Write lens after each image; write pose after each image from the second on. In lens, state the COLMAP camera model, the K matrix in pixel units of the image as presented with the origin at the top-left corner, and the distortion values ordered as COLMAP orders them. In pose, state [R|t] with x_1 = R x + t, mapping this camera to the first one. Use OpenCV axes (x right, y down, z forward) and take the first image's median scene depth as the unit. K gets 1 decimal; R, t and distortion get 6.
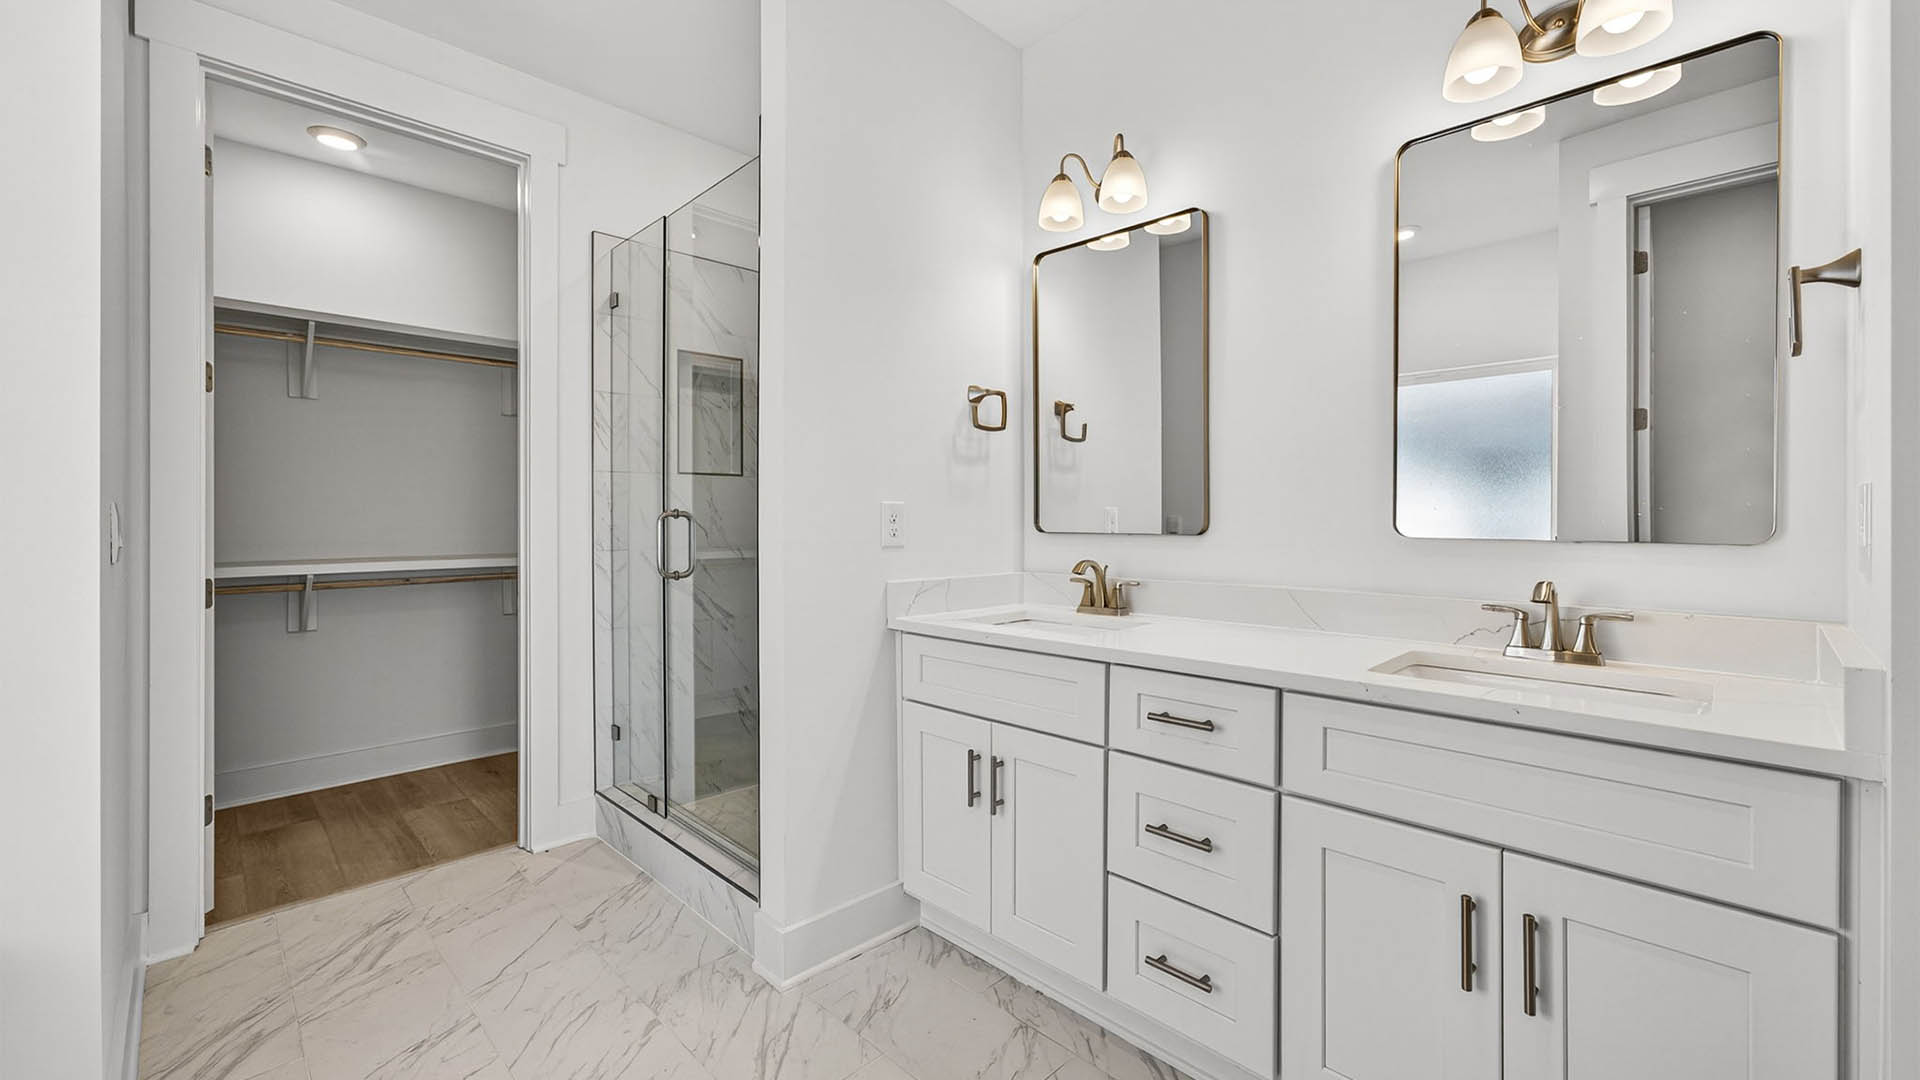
lens RADIAL K [[789.0, 0, 957.6], [0, 789.0, 514.9], [0, 0, 1]] dist [0.024027, 0.000127]
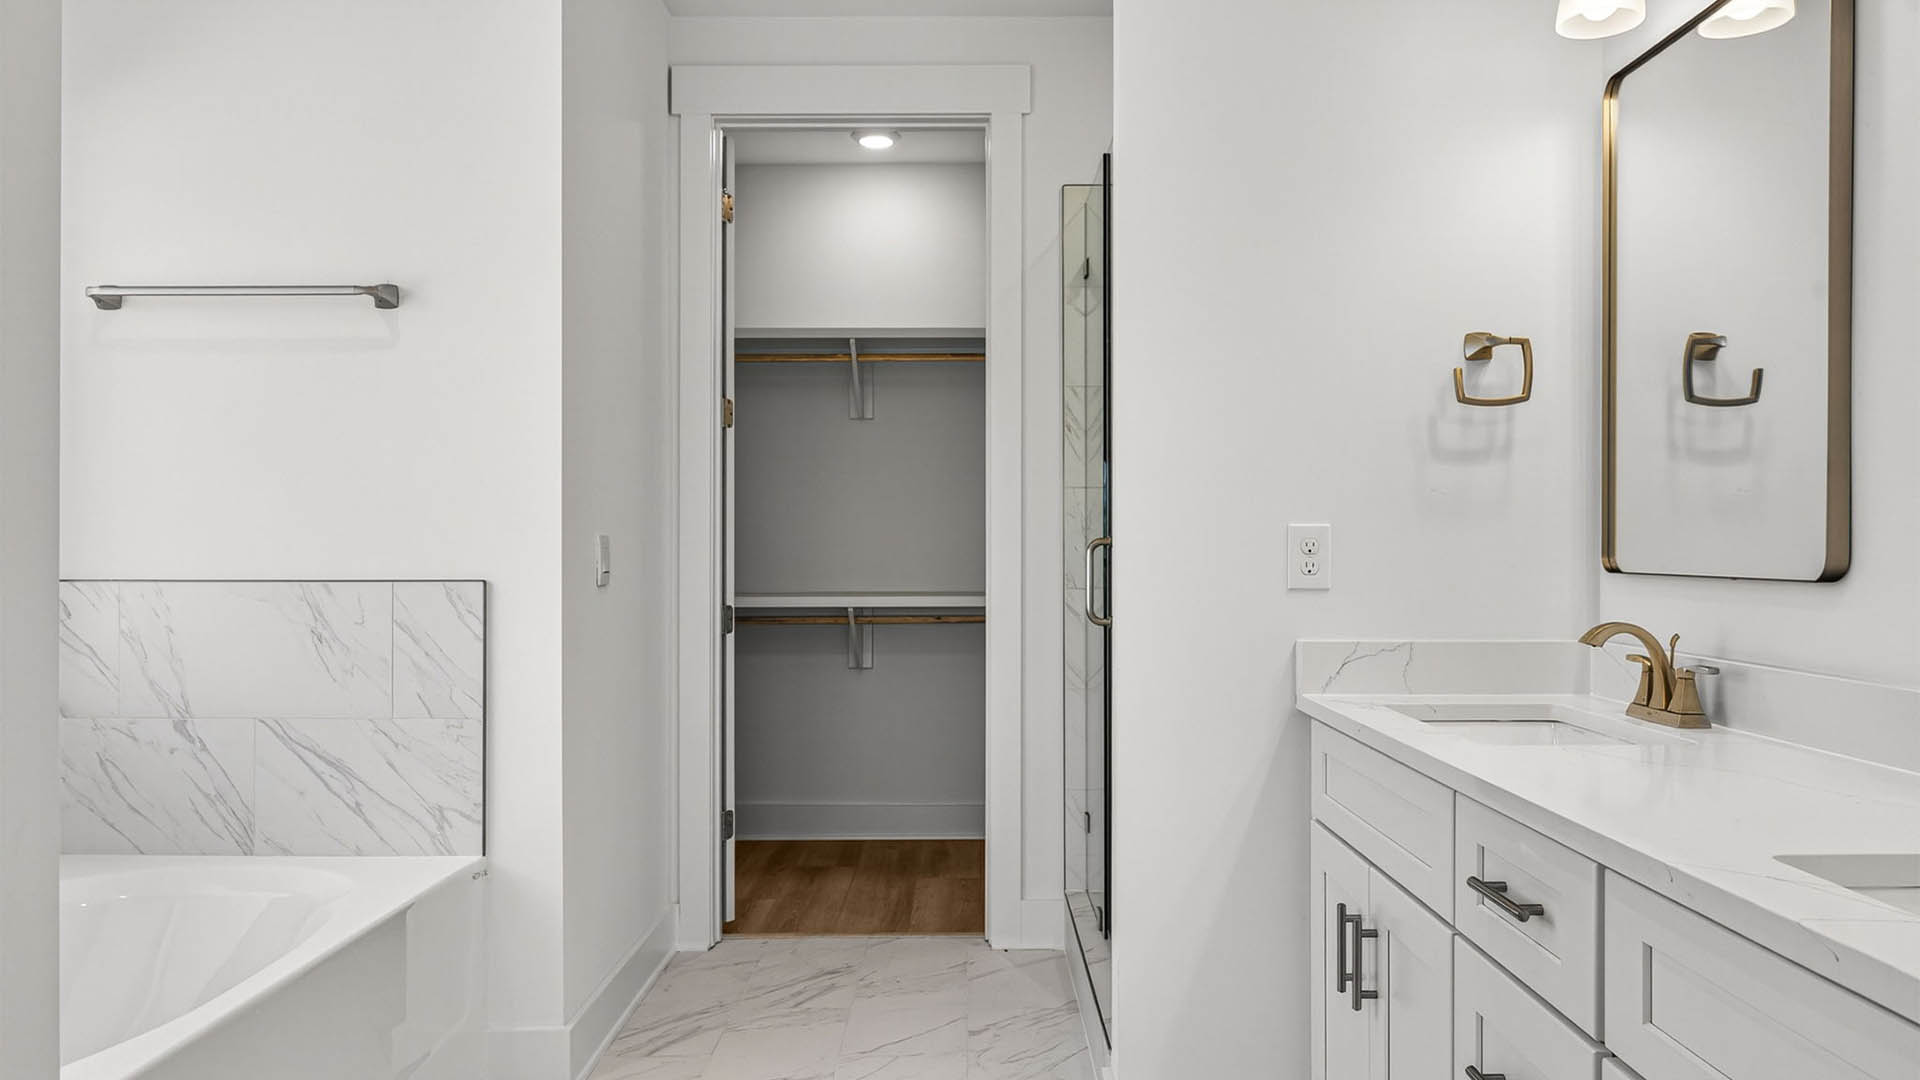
lens RADIAL K [[1284.9, 0, 960.0], [0, 1284.9, 540.0], [0, 0, 1]] dist [0.001159, 0.001231]
pose [[0.713773, -0.003911, -0.700366, 0.402075], [0.004978, 0.999987, -0.000511, -0.004039], [0.700359, -0.003121, 0.713784, 0.015473]]
